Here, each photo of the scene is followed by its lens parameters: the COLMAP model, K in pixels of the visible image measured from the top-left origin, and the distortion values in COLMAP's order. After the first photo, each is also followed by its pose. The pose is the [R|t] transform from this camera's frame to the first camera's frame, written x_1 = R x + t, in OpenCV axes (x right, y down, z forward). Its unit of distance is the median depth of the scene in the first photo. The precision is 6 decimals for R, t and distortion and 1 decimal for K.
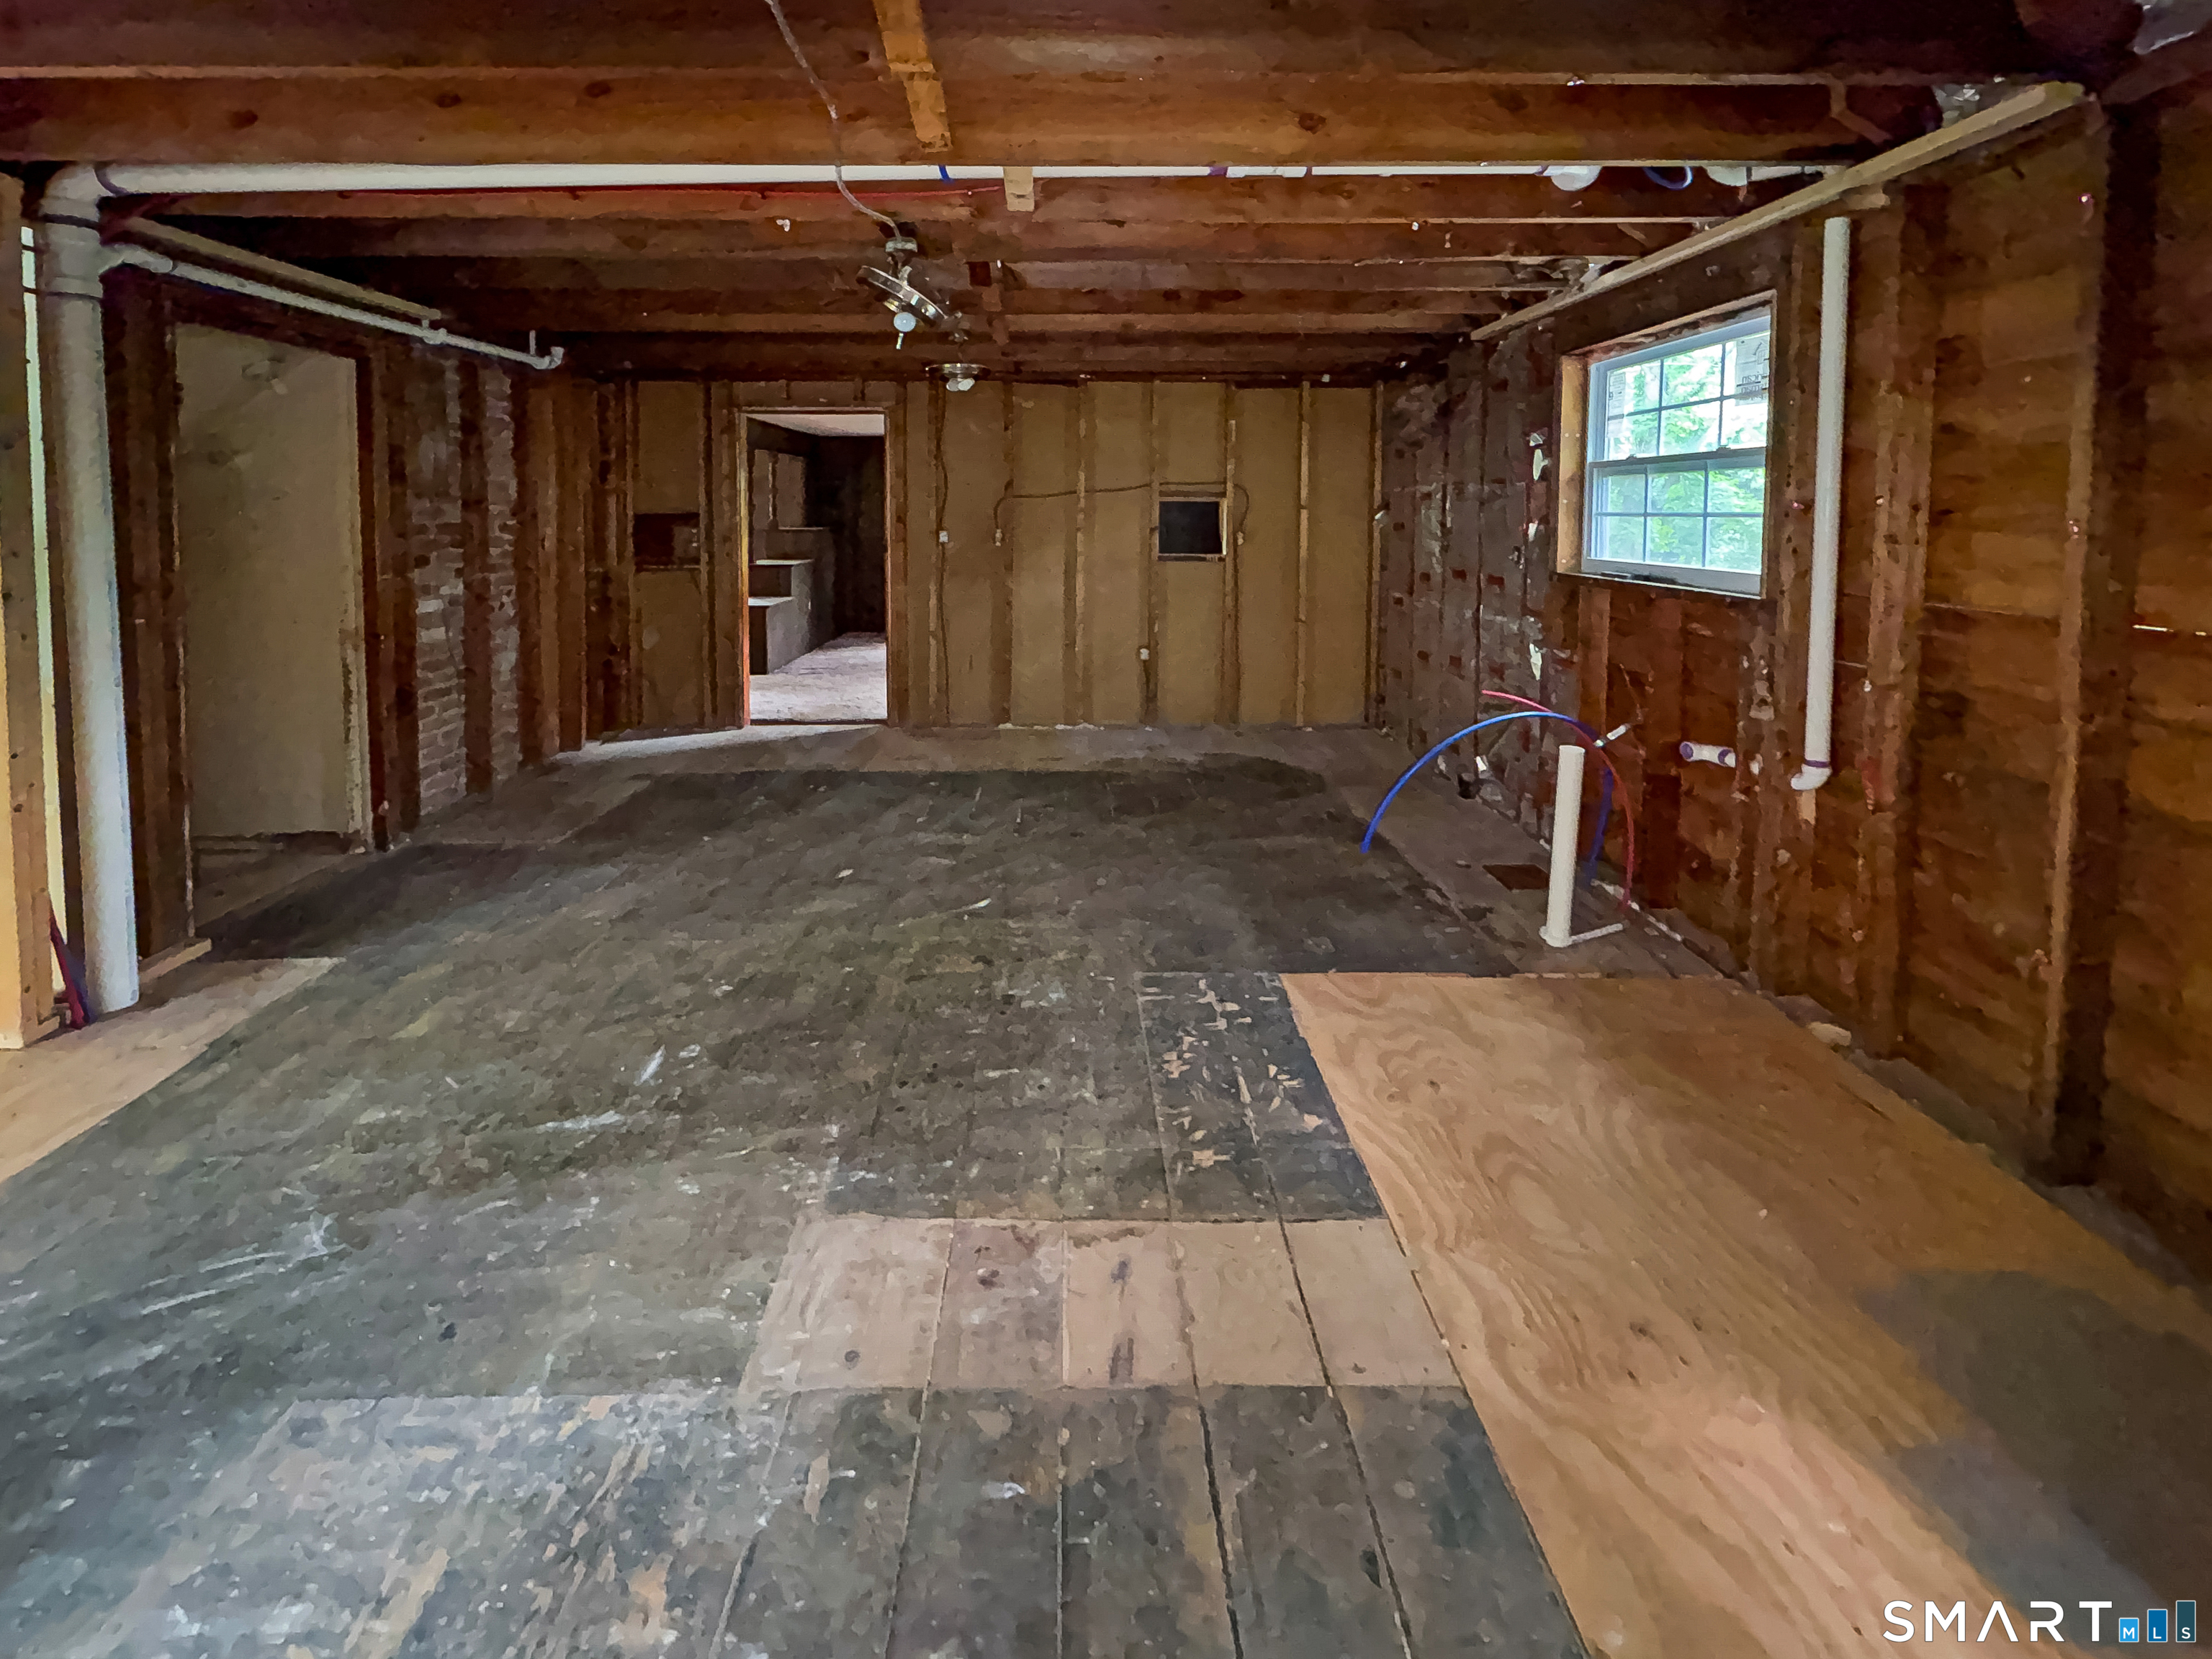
lens RADIAL K [[896.4, 0, 1061.9], [0, 896.4, 827.6], [0, 0, 1]] dist [-0.000354, 0.000084]
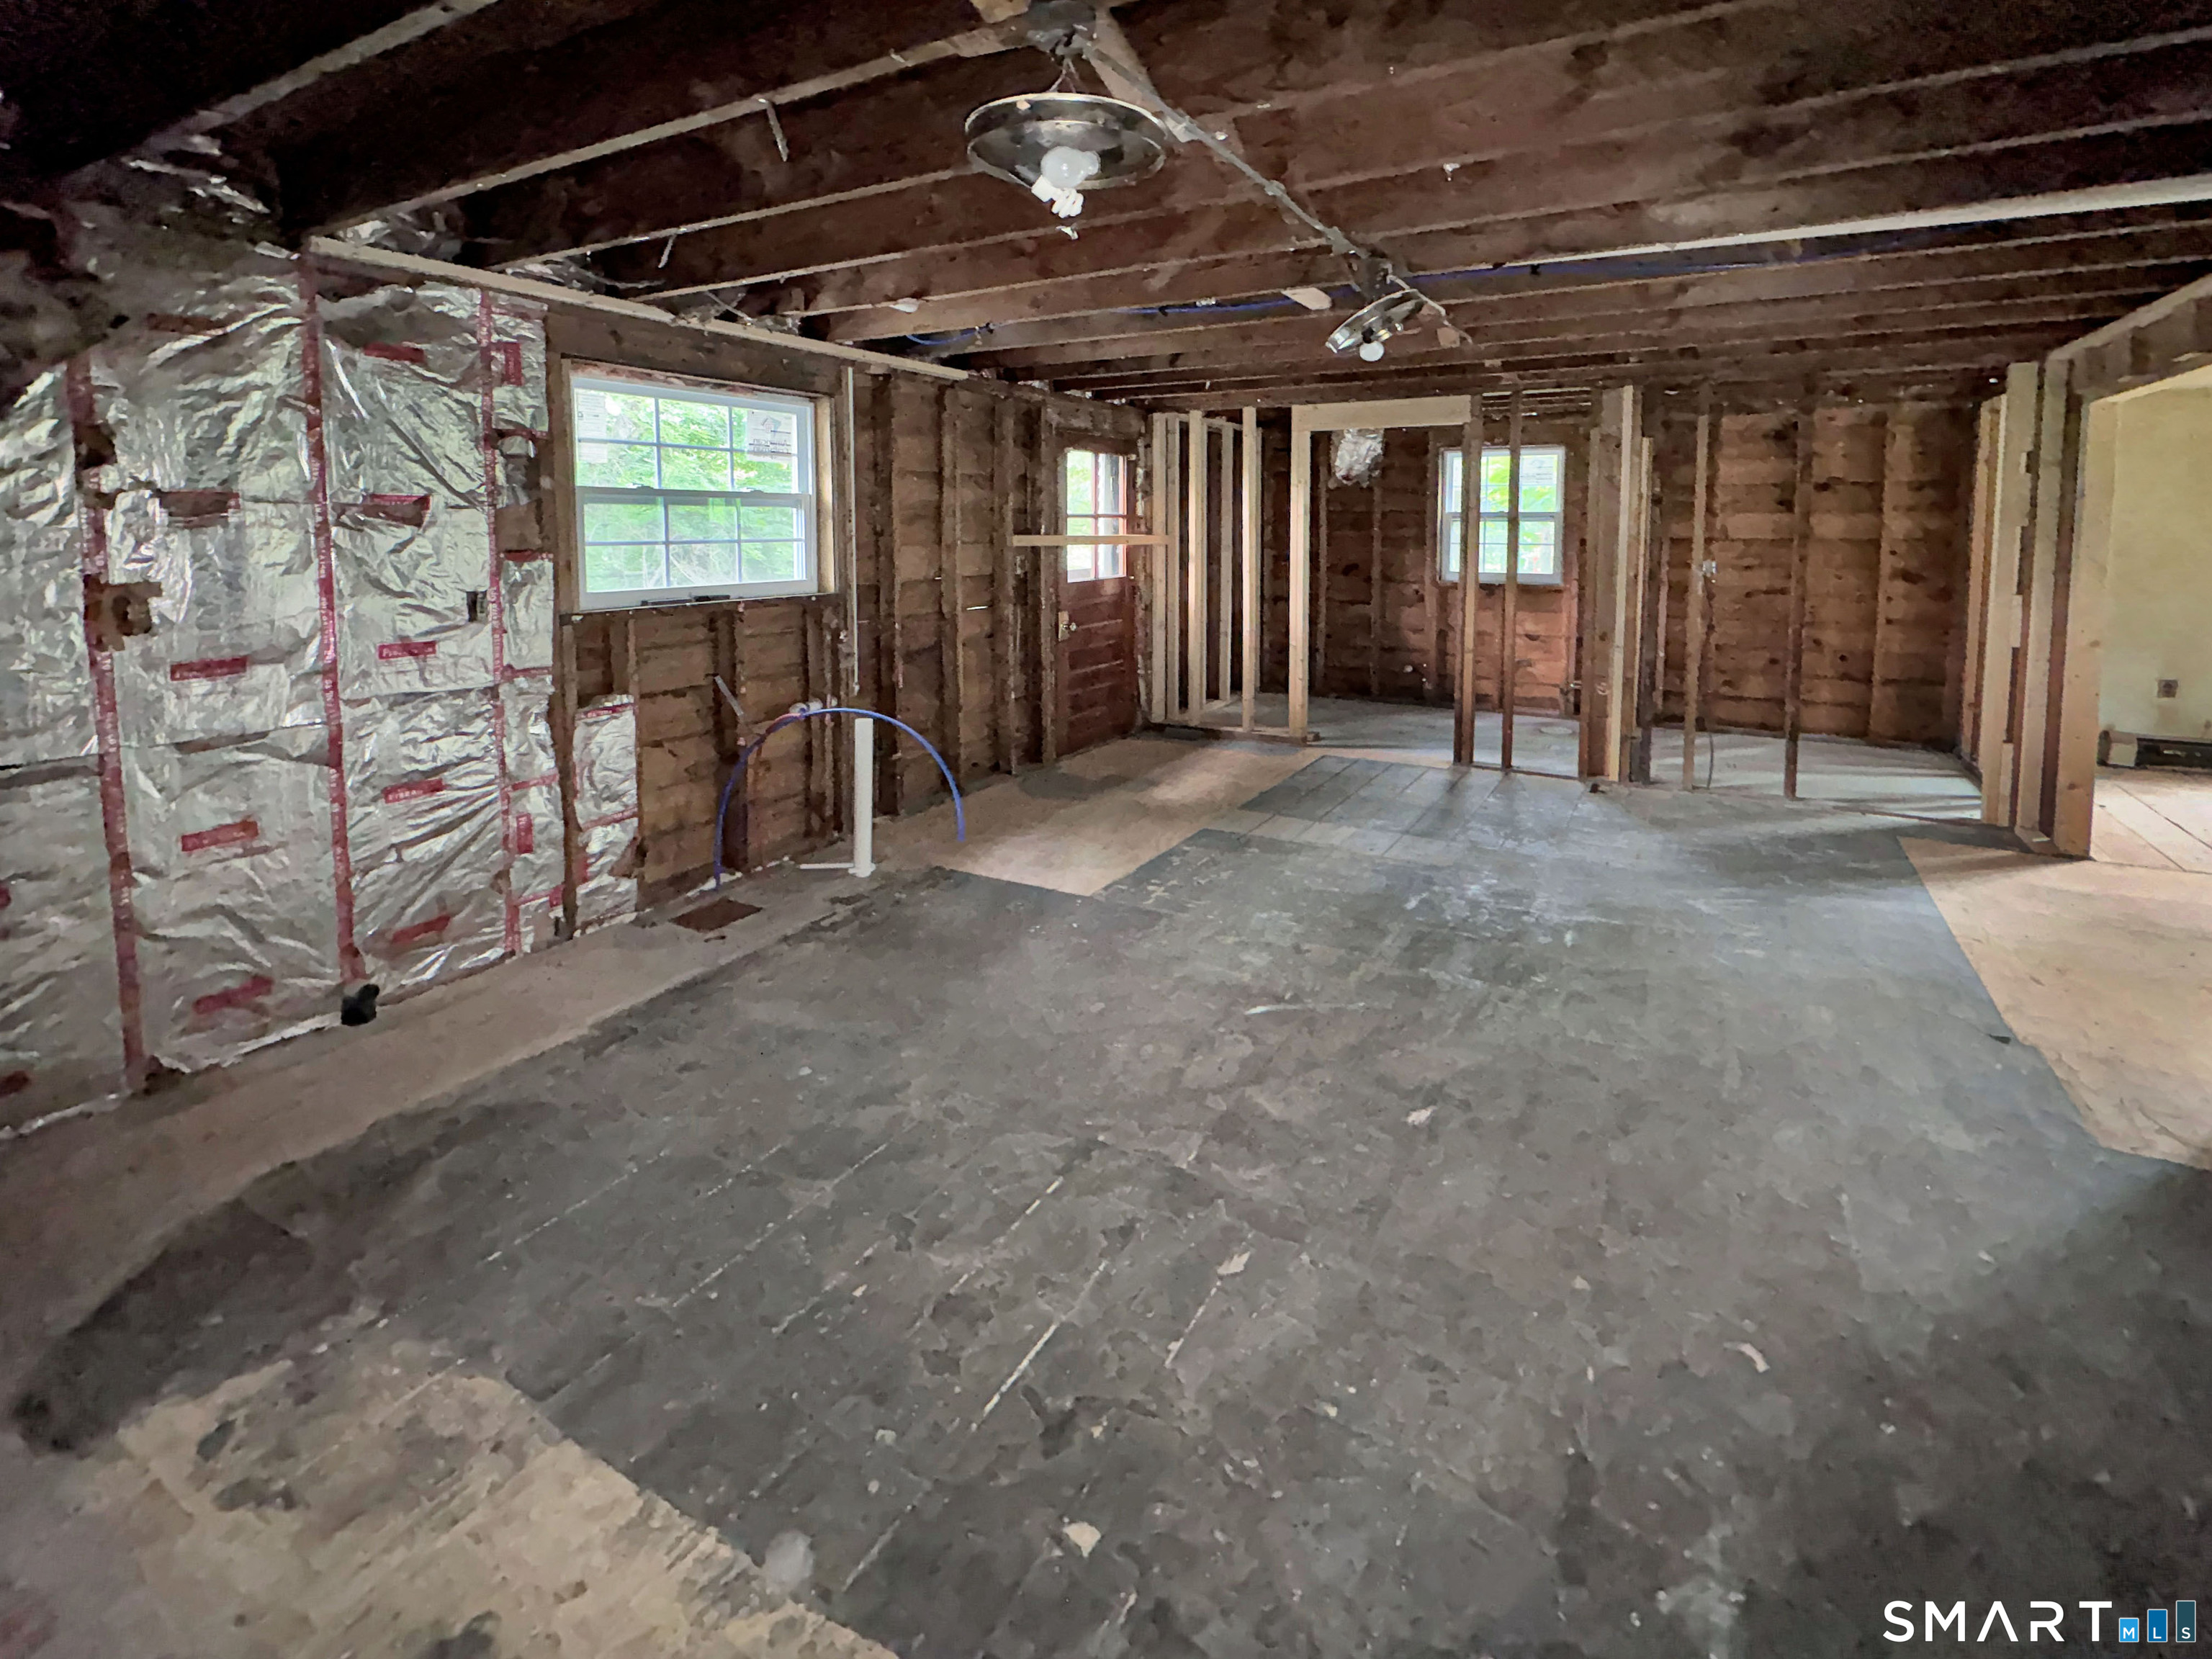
lens RADIAL K [[1009.6, 0, 1106.0], [0, 1009.6, 829.5], [0, 0, 1]] dist [0.001298, 0.000426]
pose [[-0.865735, -0.147996, 0.478122, -0.541462], [0.164871, 0.817639, 0.551620, -0.832501], [-0.472568, 0.556385, -0.683458, 2.271023]]
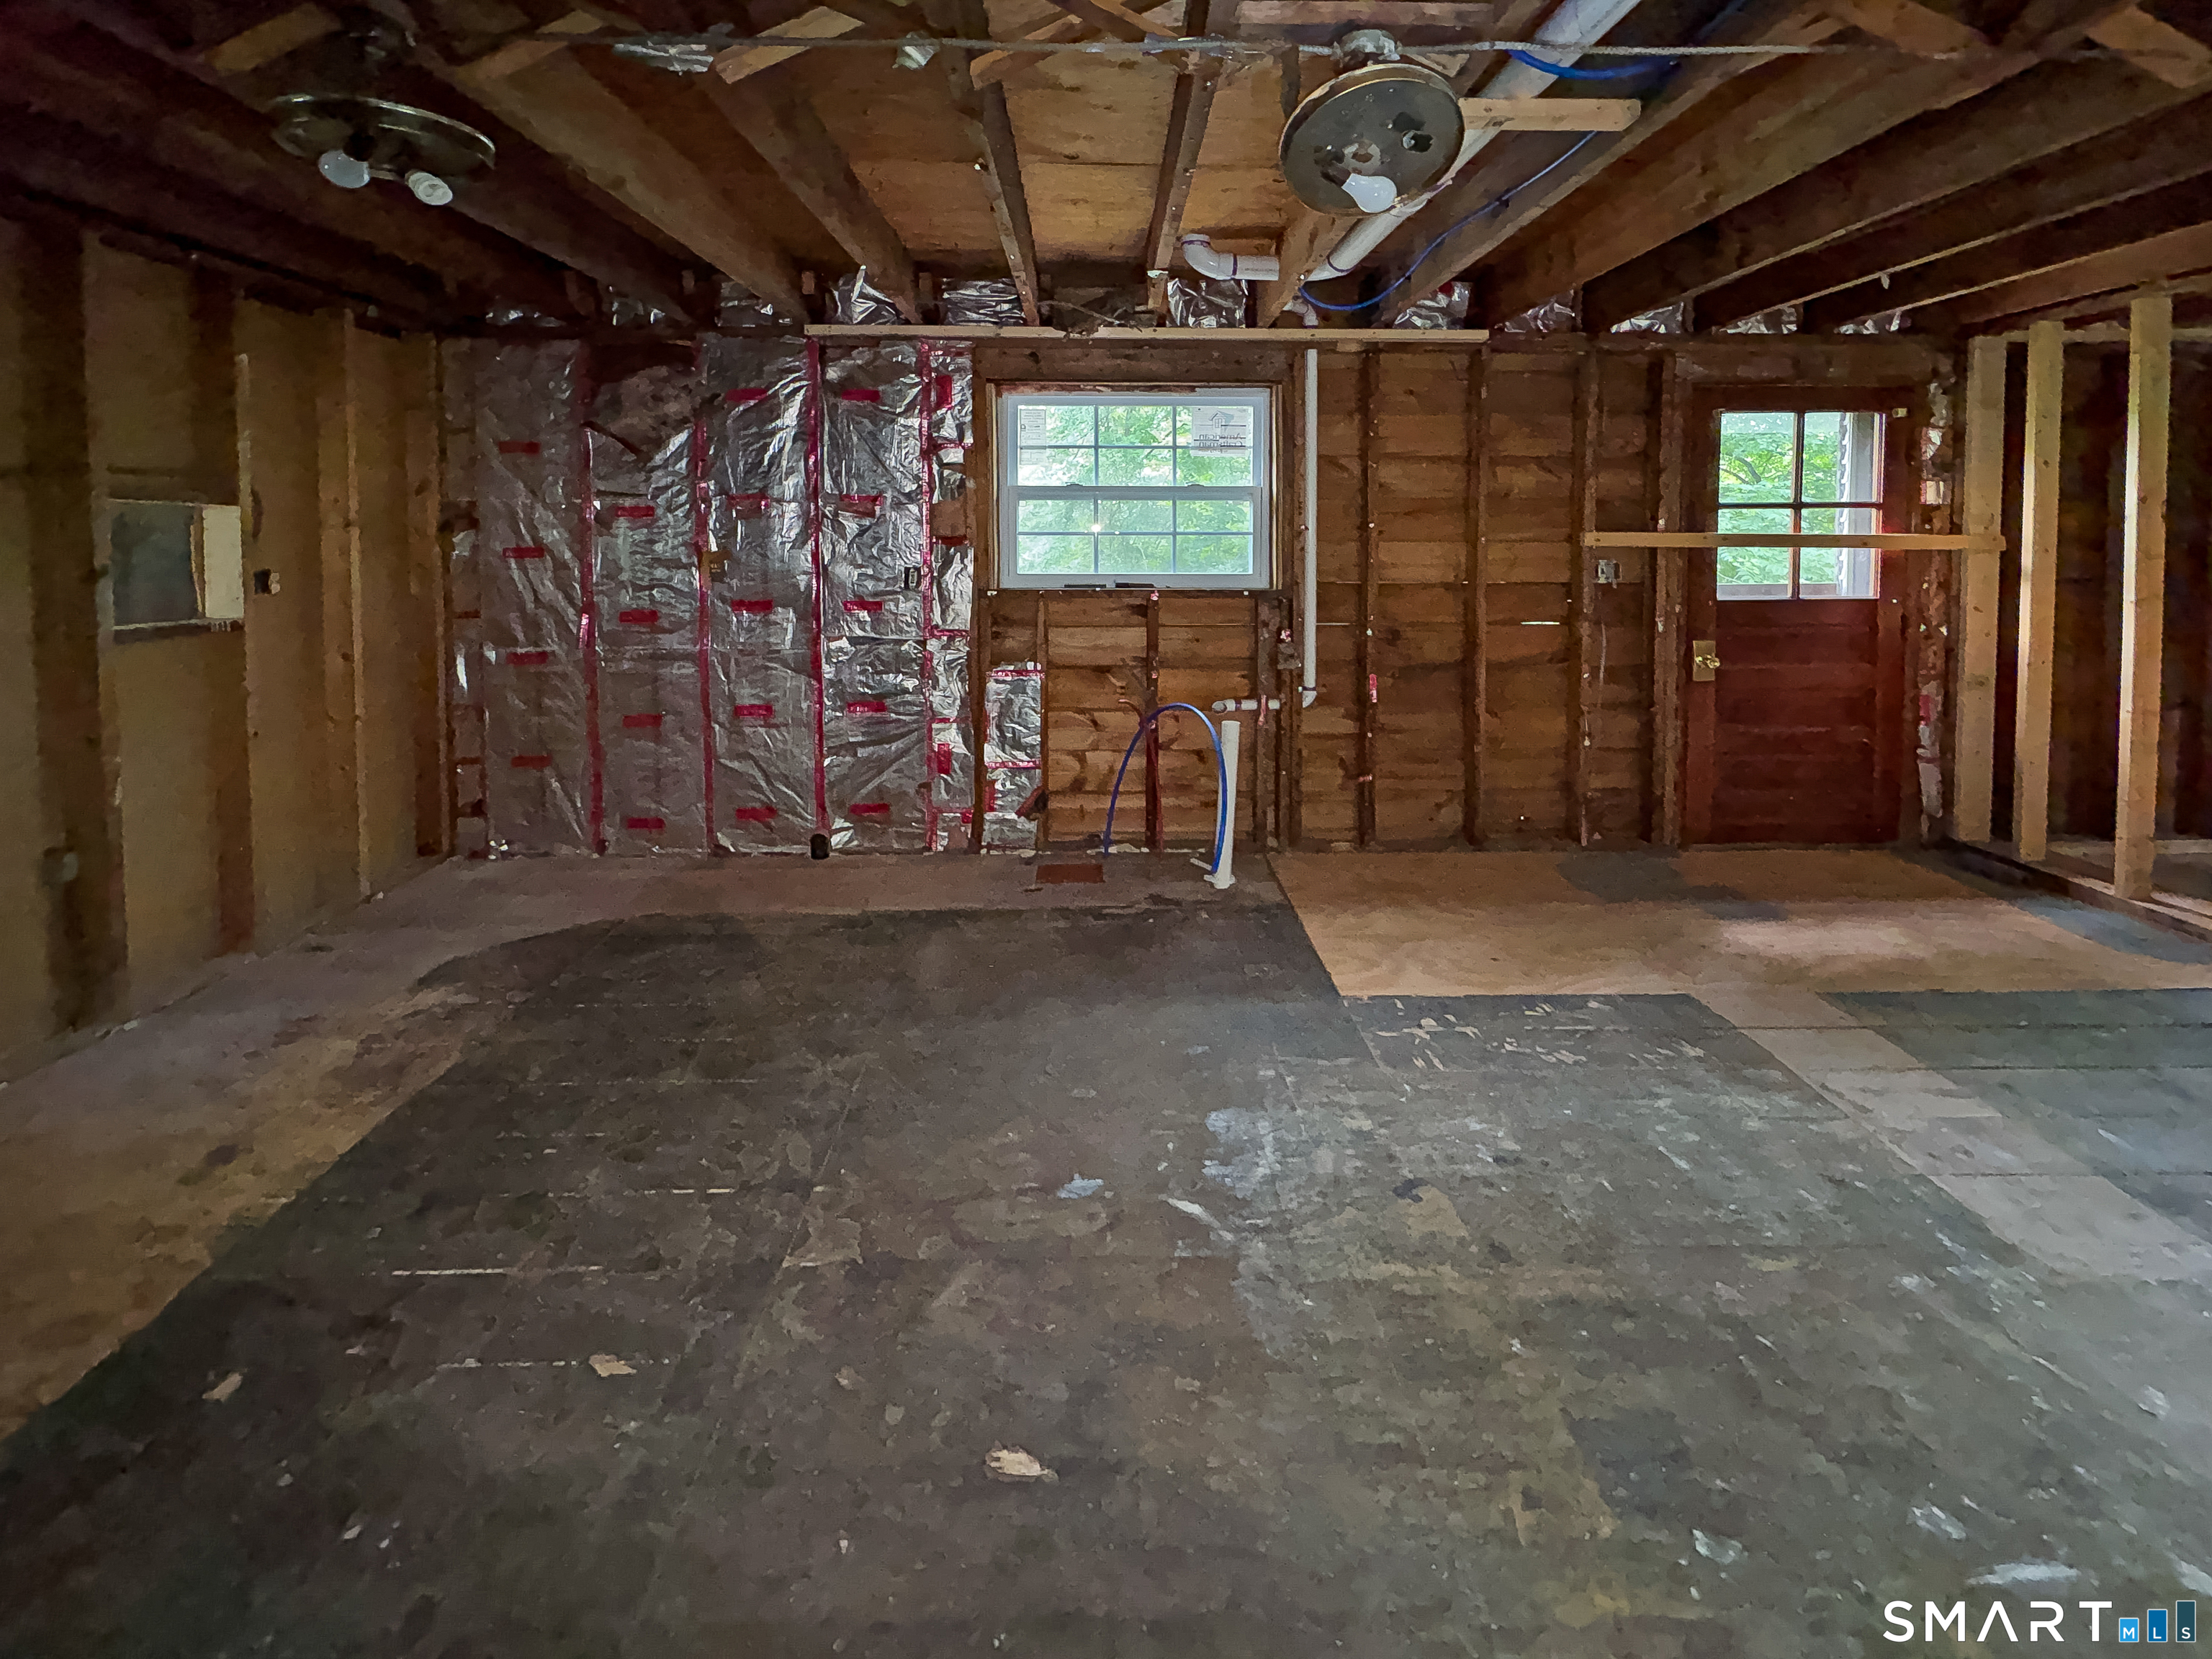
lens RADIAL K [[1003.0, 0, 1111.0], [0, 1003.0, 755.4], [0, 0, 1]] dist [-0.001100, 0.000542]
pose [[-0.004277, -0.217320, 0.976091, -0.893032], [0.332590, 0.920222, 0.206338, -0.448025], [-0.943062, 0.325520, 0.068343, 1.277067]]
